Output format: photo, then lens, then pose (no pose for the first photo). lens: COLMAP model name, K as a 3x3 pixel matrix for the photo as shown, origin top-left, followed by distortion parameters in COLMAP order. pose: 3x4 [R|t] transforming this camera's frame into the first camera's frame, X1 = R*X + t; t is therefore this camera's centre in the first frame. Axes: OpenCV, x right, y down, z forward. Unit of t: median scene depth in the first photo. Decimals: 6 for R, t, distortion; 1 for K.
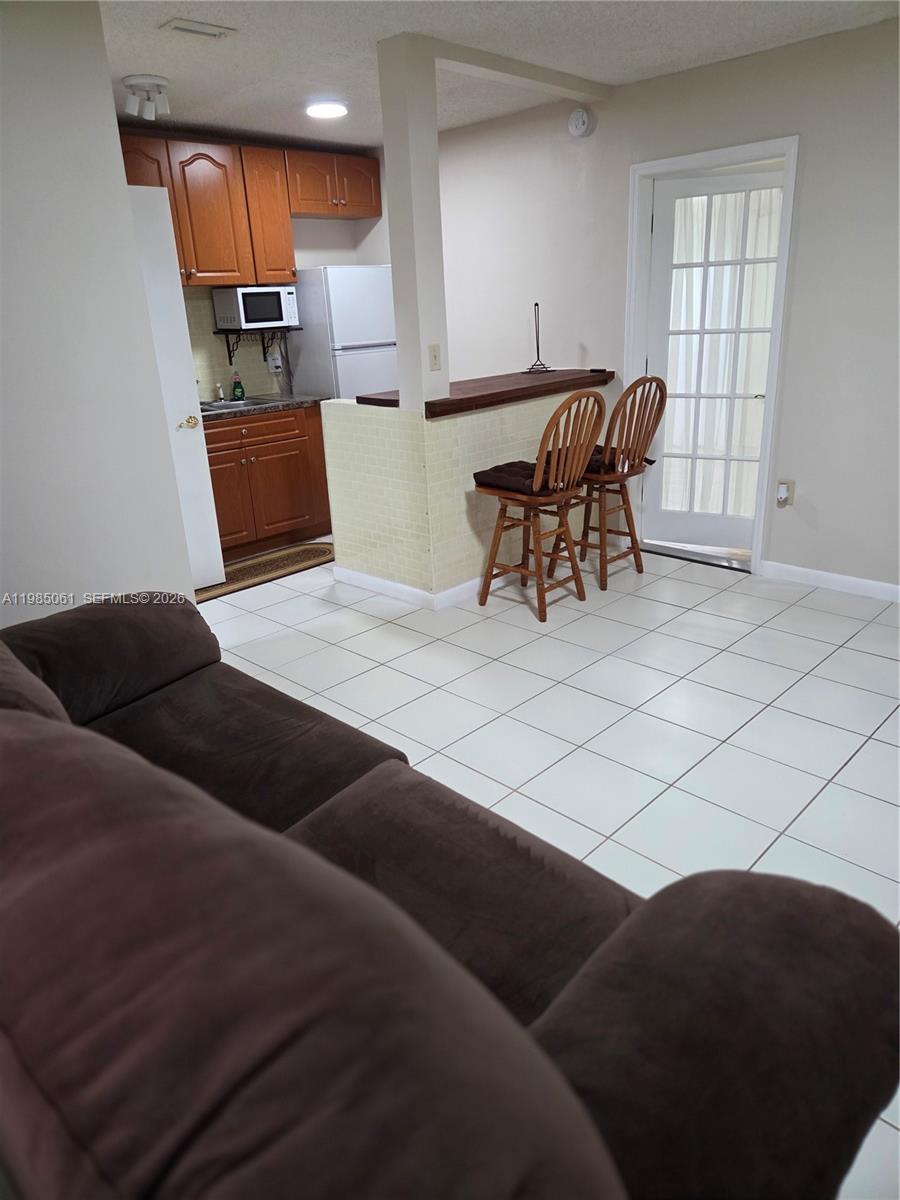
lens RADIAL K [[805.0, 0, 453.0], [0, 805.0, 580.5], [0, 0, 1]] dist [0.080840, -0.082384]
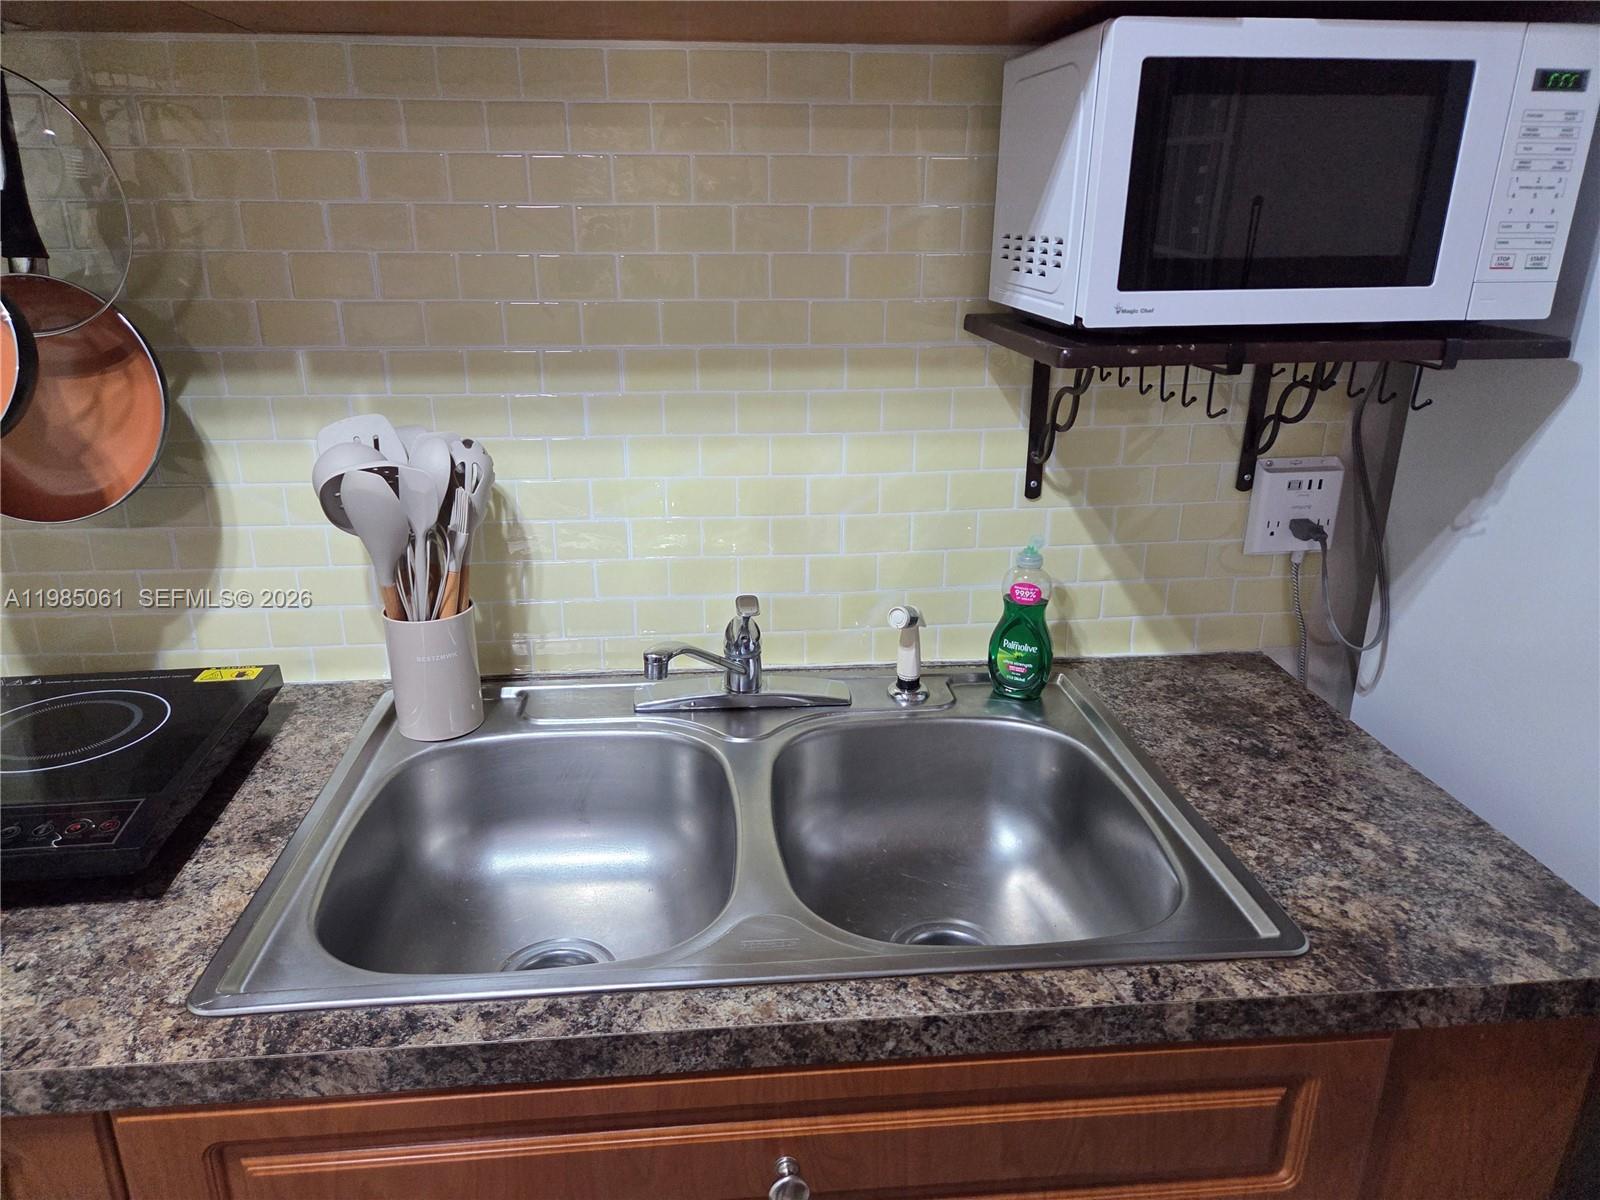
lens RADIAL K [[1049.8, 0, 792.0], [0, 1049.8, 596.5], [0, 0, 1]] dist [0.070295, -0.069038]
pose [[0.764911, 0.260931, -0.588920, -0.190671], [-0.249220, 0.962958, 0.102959, -0.289358], [0.593971, 0.068016, 0.801606, 0.884140]]
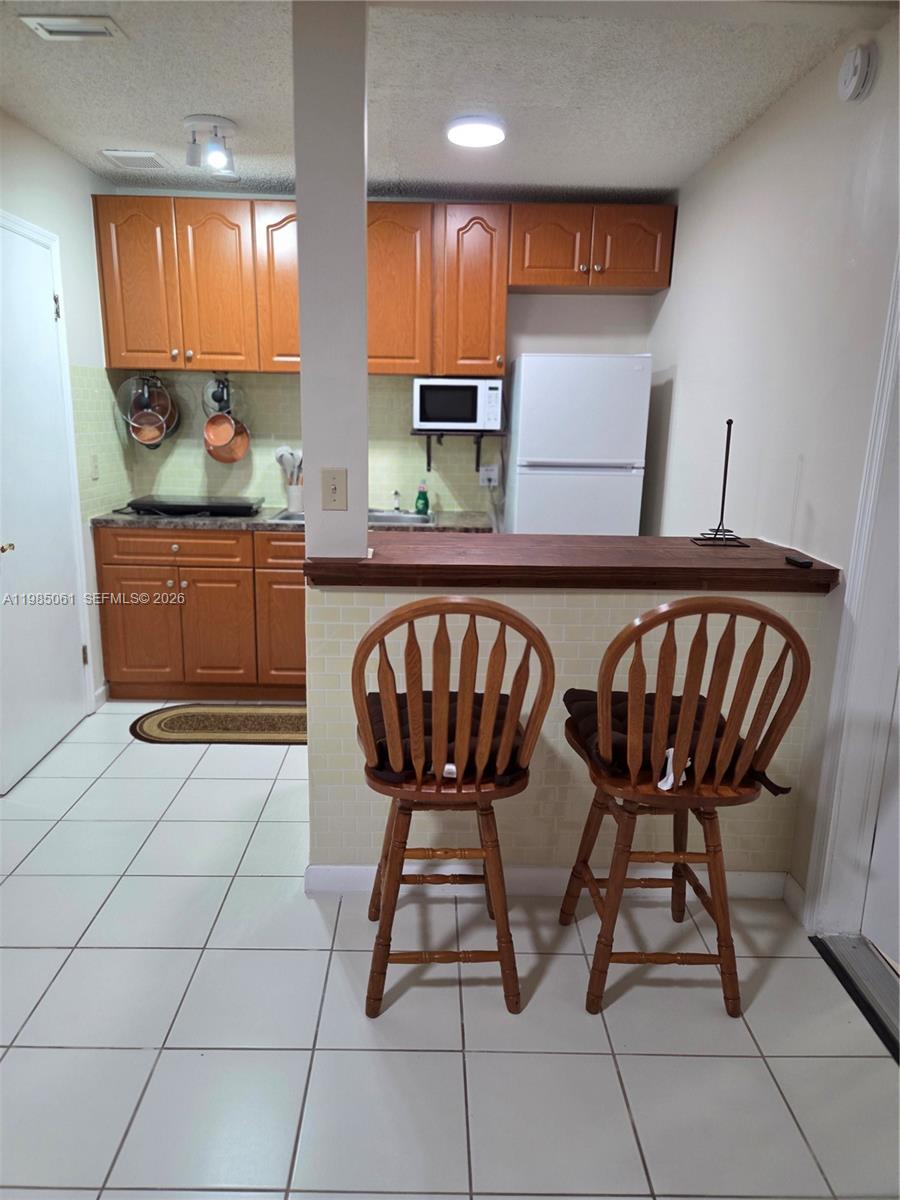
lens RADIAL K [[805.5, 0, 435.2], [0, 805.5, 601.0], [0, 0, 1]] dist [0.075698, -0.082260]
pose [[0.700521, 0.221521, -0.678380, 0.352868], [-0.282849, 0.958933, 0.021054, -0.180686], [0.655185, 0.177130, 0.734410, 0.492019]]
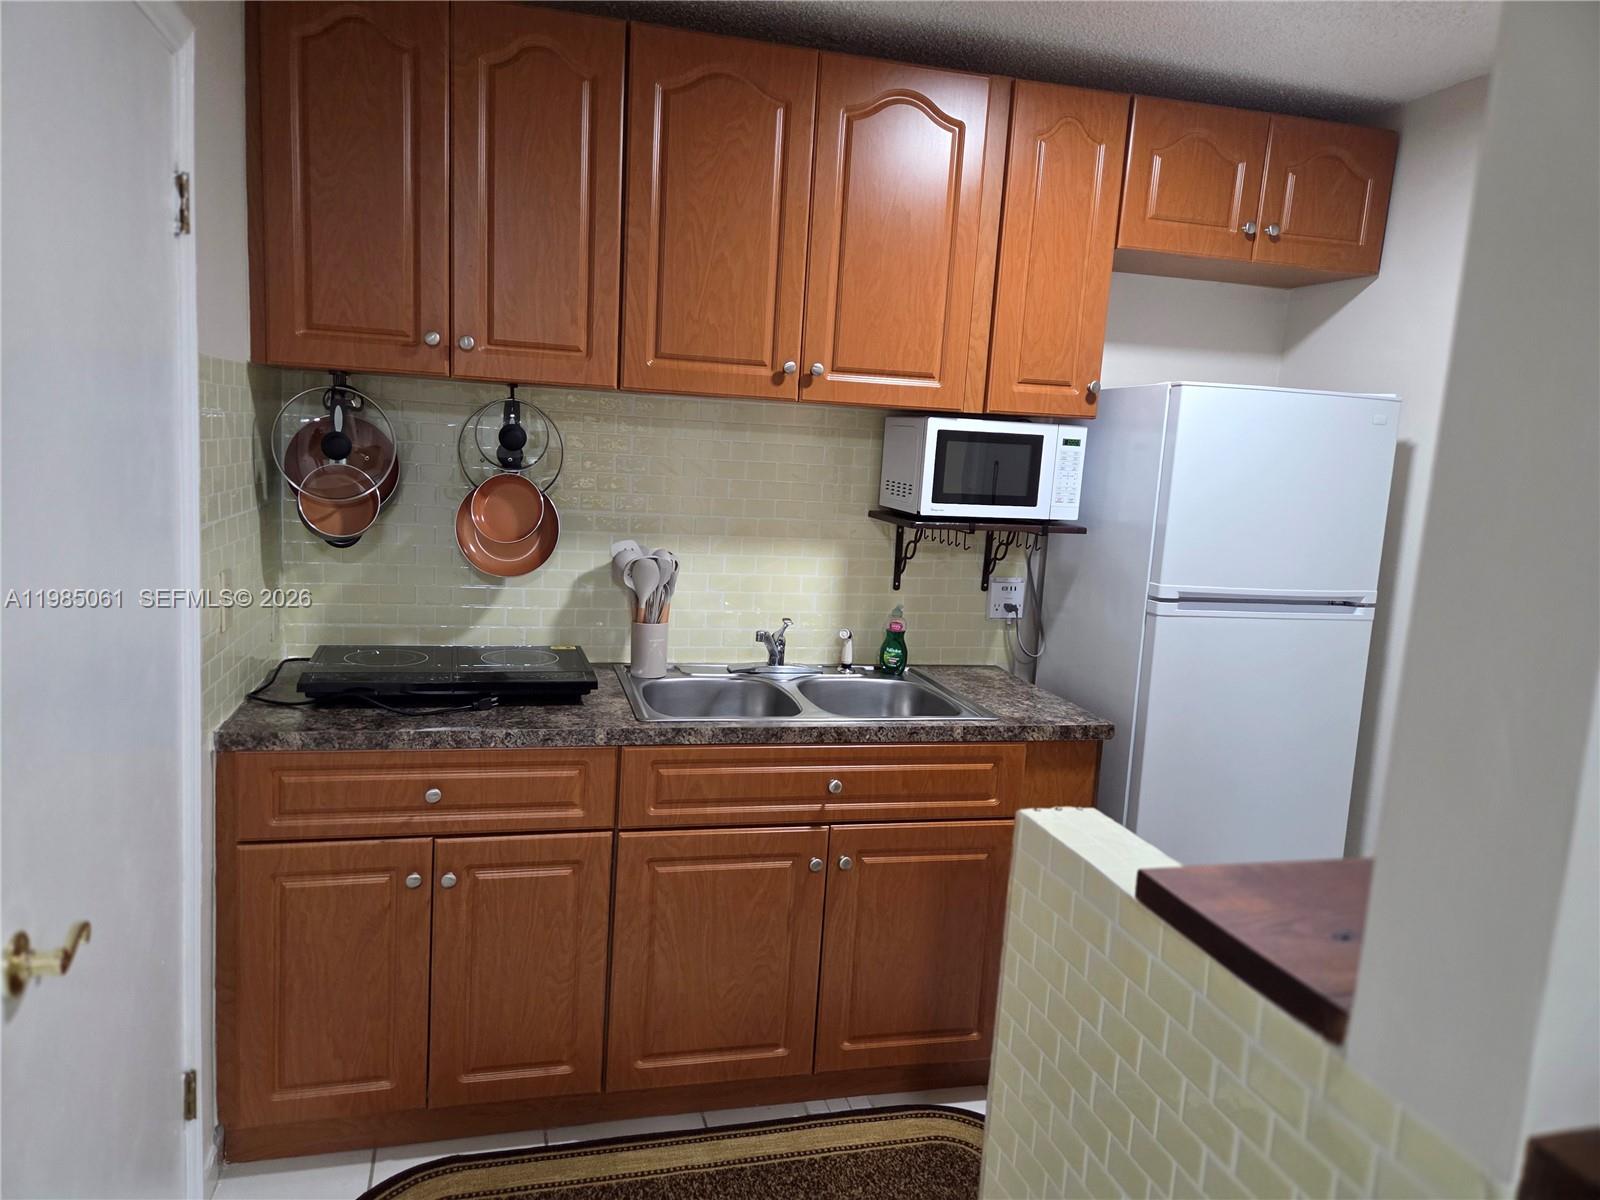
lens RADIAL K [[1068.9, 0, 775.2], [0, 1068.9, 589.1], [0, 0, 1]] dist [0.076770, -0.076973]
pose [[0.849618, 0.167781, -0.499999, -0.056916], [-0.263833, 0.956107, -0.127482, -0.202872], [0.456663, 0.240227, 0.856592, 0.567601]]
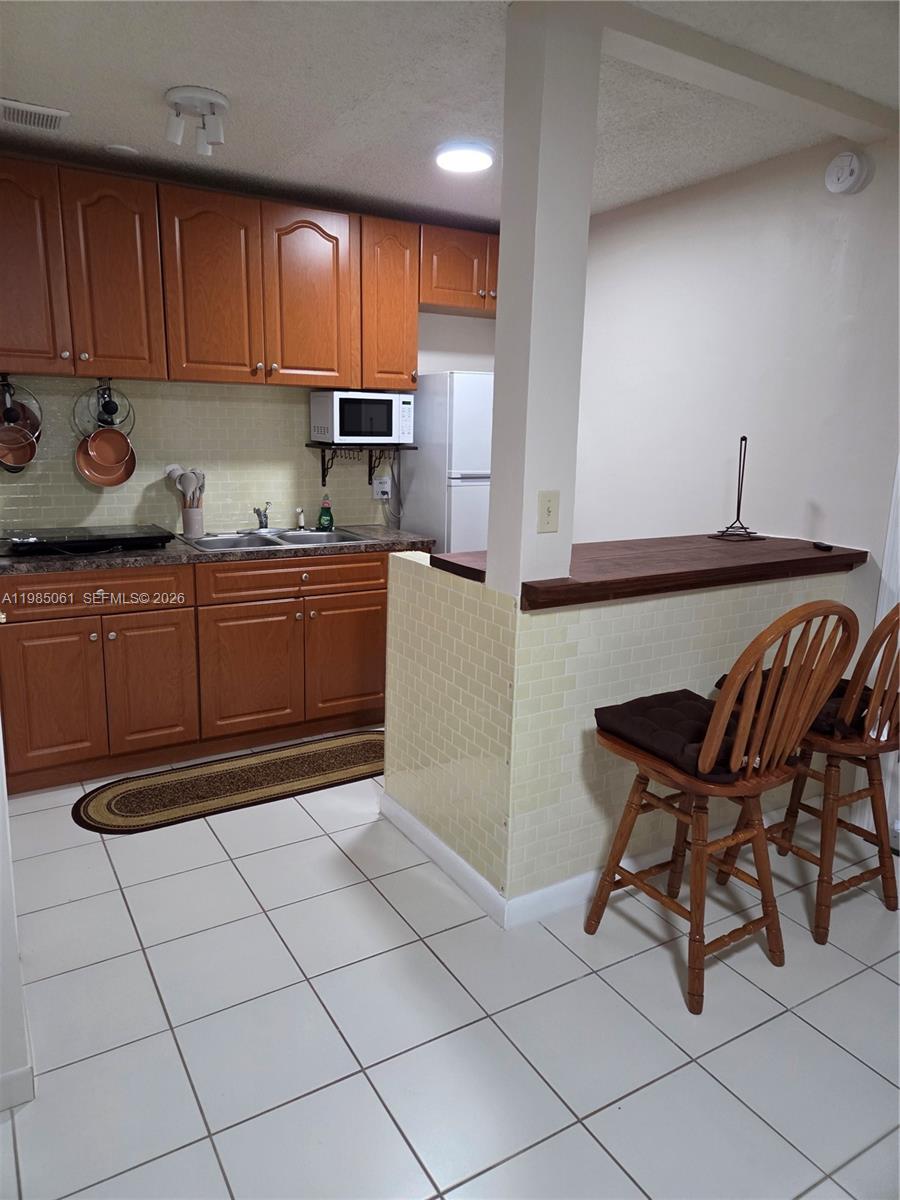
lens RADIAL K [[801.7, 0, 442.8], [0, 801.7, 586.5], [0, 0, 1]] dist [0.076770, -0.076973]
pose [[0.963768, 0.117125, -0.239652, 0.039319], [-0.147359, 0.982682, -0.112346, -0.113375], [0.222343, 0.143591, 0.964337, 0.332638]]
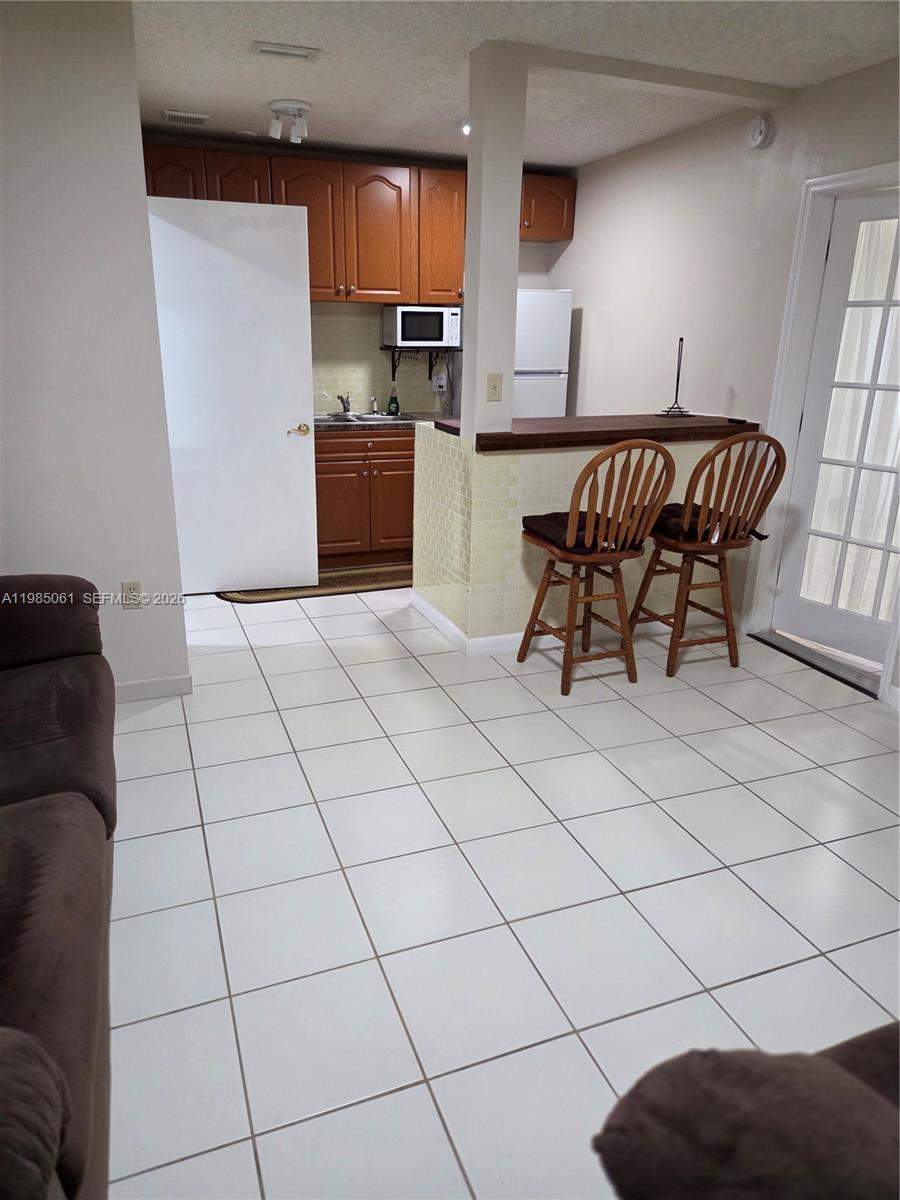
lens RADIAL K [[802.9, 0, 435.0], [0, 802.9, 586.7], [0, 0, 1]] dist [0.073756, -0.074422]
pose [[0.904054, 0.184171, -0.385705, 0.245874], [-0.191537, 0.981289, 0.019616, -0.044660], [0.382101, 0.056143, 0.922414, 0.106323]]
